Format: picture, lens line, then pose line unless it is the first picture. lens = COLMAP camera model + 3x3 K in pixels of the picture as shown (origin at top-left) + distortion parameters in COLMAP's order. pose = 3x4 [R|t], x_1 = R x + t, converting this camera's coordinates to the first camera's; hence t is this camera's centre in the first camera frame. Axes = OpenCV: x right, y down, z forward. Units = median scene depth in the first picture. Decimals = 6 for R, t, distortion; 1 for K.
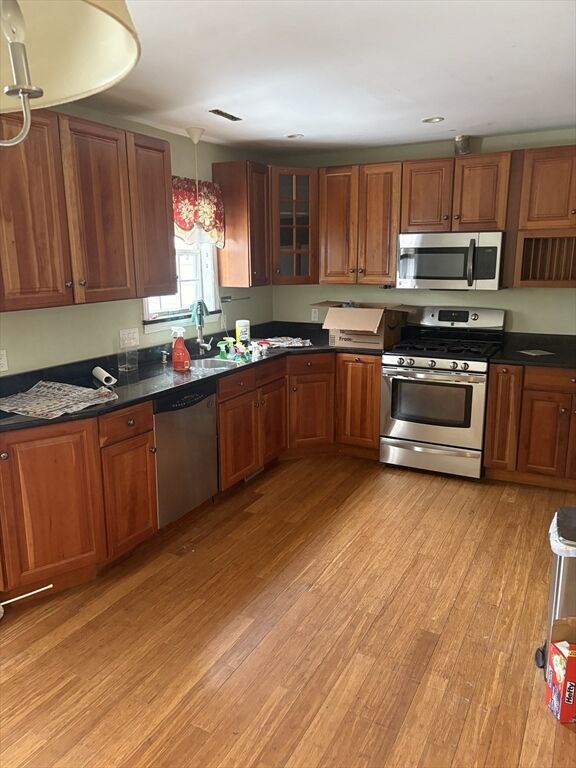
lens RADIAL K [[578.5, 0, 286.4], [0, 578.5, 382.8], [0, 0, 1]] dist [0.028907, -0.032134]
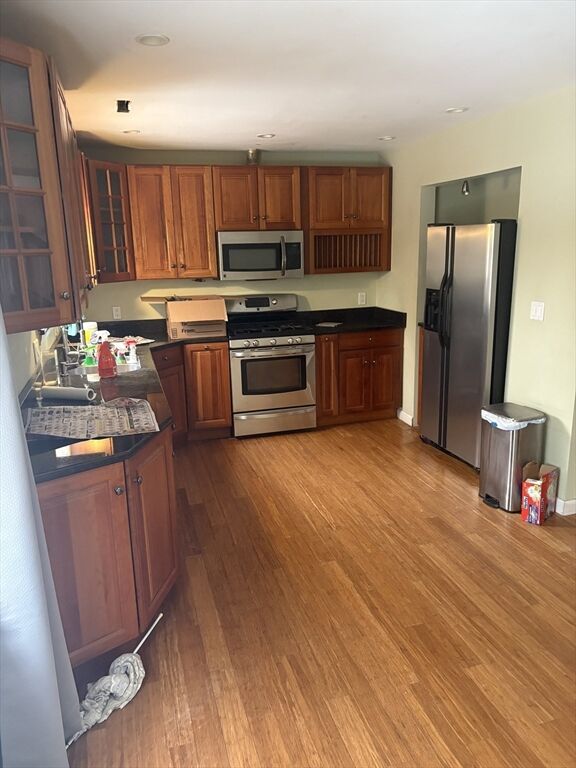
lens RADIAL K [[578.5, 0, 287.0], [0, 578.5, 387.5], [0, 0, 1]] dist [0.028907, -0.032134]
pose [[0.719462, -0.174431, 0.672270, -0.547913], [0.166745, 0.983019, 0.076609, -0.027395], [-0.674218, 0.056980, 0.736331, 0.115331]]
